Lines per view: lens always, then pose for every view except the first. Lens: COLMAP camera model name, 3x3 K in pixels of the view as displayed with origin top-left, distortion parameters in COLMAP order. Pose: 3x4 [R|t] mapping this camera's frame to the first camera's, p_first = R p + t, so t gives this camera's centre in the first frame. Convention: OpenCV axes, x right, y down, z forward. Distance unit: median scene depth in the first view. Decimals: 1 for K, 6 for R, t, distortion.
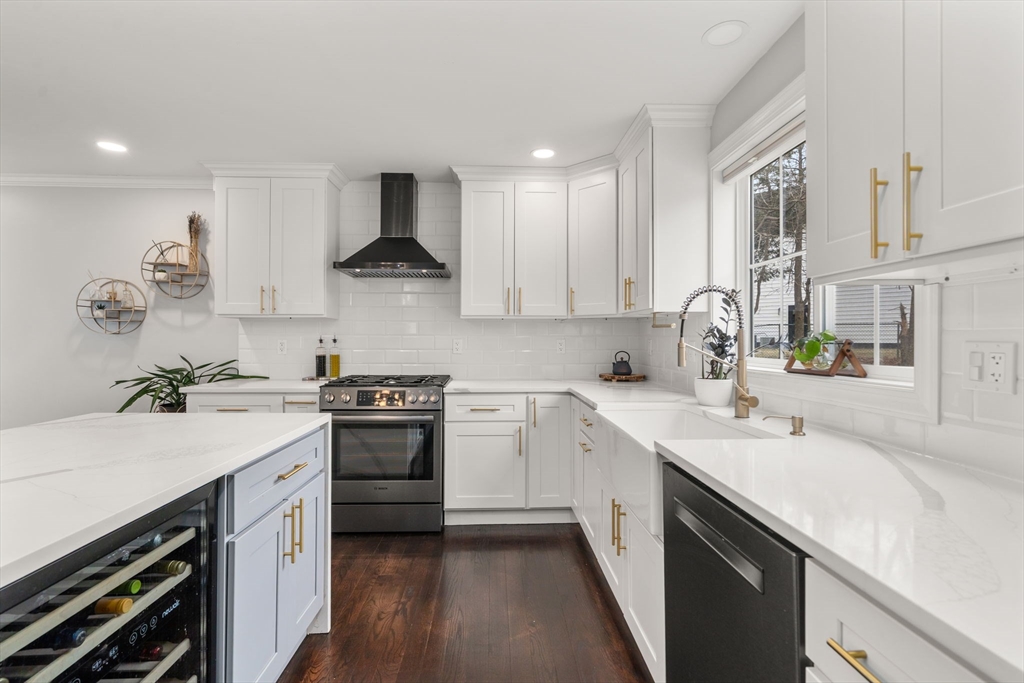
lens RADIAL K [[476.8, 0, 506.0], [0, 476.8, 340.4], [0, 0, 1]] dist [-0.004369, 0.001153]
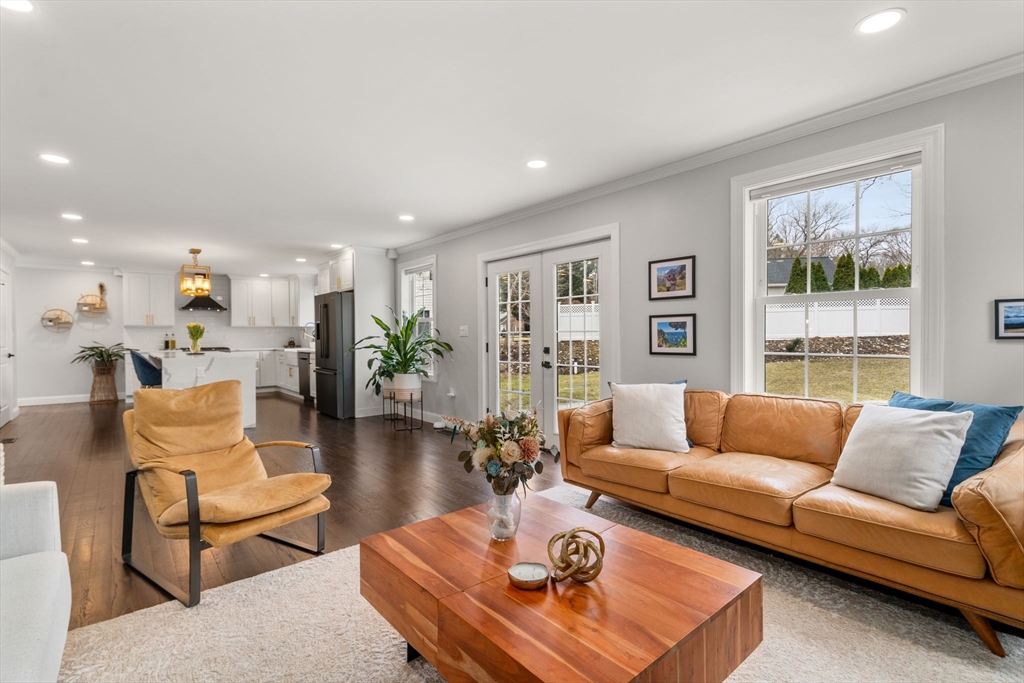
lens RADIAL K [[476.8, 0, 513.0], [0, 476.8, 338.9], [0, 0, 1]] dist [-0.004369, 0.001153]
pose [[0.786547, -0.012202, 0.617410, -0.543258], [0.009713, 0.999926, 0.007388, 0.022851], [-0.617454, 0.000186, 0.786607, -2.357039]]
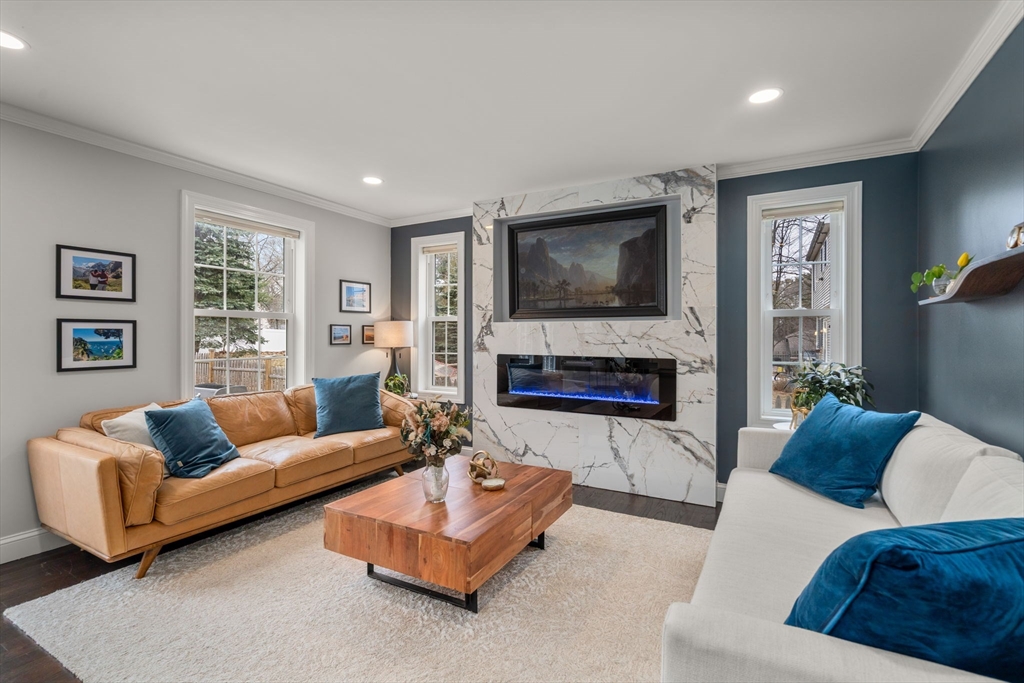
lens RADIAL K [[476.8, 0, 514.3], [0, 476.8, 335.3], [0, 0, 1]] dist [-0.004369, 0.001153]
pose [[-0.857556, -0.006628, 0.514348, -0.686390], [-0.005251, 0.999978, 0.004133, 0.000677], [-0.514364, 0.000843, -0.857572, -1.375372]]
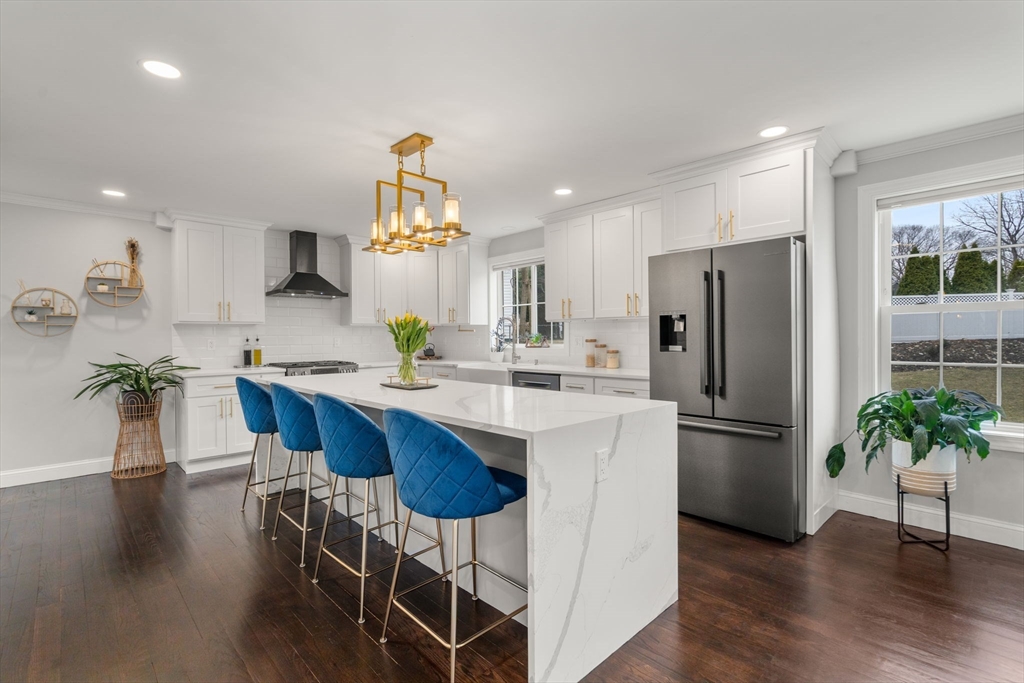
lens RADIAL K [[476.8, 0, 513.4], [0, 476.8, 340.7], [0, 0, 1]] dist [-0.004369, 0.001153]
pose [[0.745150, -0.014237, 0.666745, -0.801212], [0.011666, 0.999897, 0.008313, 0.000164], [-0.666795, 0.001584, 0.745240, -0.638038]]
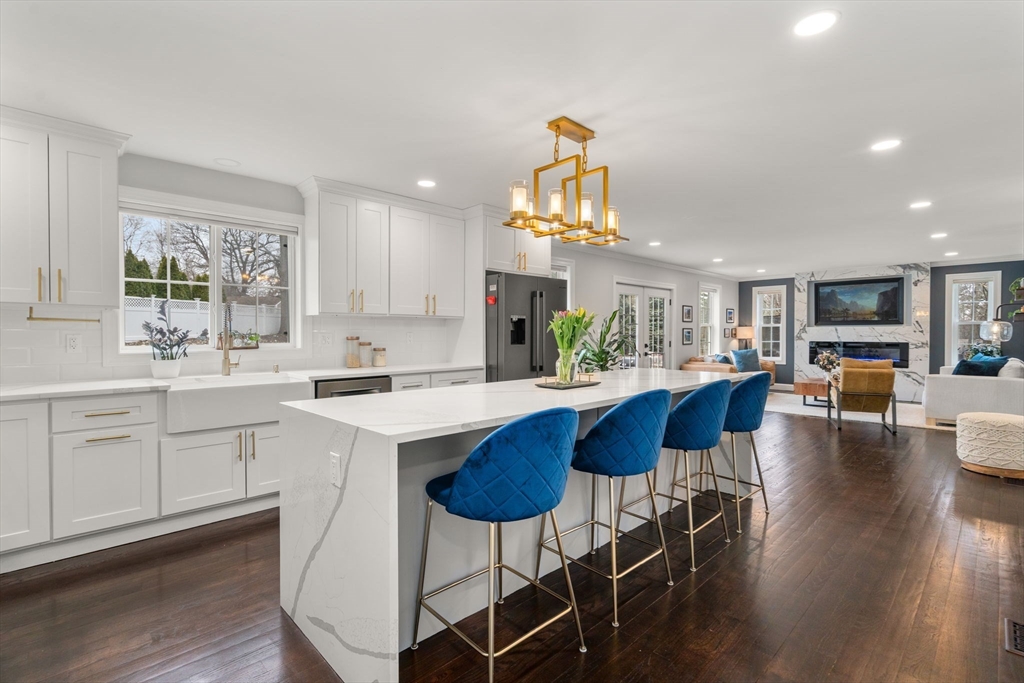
lens RADIAL K [[476.8, 0, 504.9], [0, 476.8, 341.2], [0, 0, 1]] dist [-0.004369, 0.001153]
pose [[-0.667290, -0.015071, 0.744645, -0.901472], [0.000239, 0.999791, 0.020450, -0.003248], [-0.744798, 0.013824, -0.667147, 0.821557]]
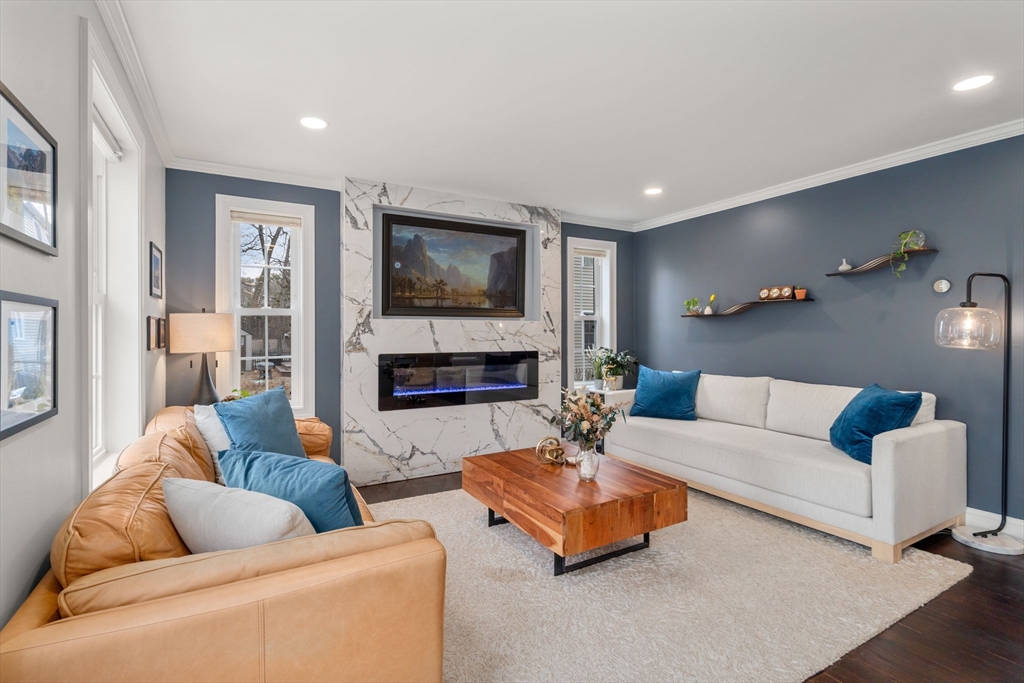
lens RADIAL K [[476.8, 0, 507.8], [0, 476.8, 333.8], [0, 0, 1]] dist [-0.004369, 0.001153]
pose [[-0.886942, -0.001731, -0.461878, 0.260821], [-0.001701, 0.999998, -0.000481, 0.007061], [0.461878, 0.000359, -0.886943, -1.279824]]
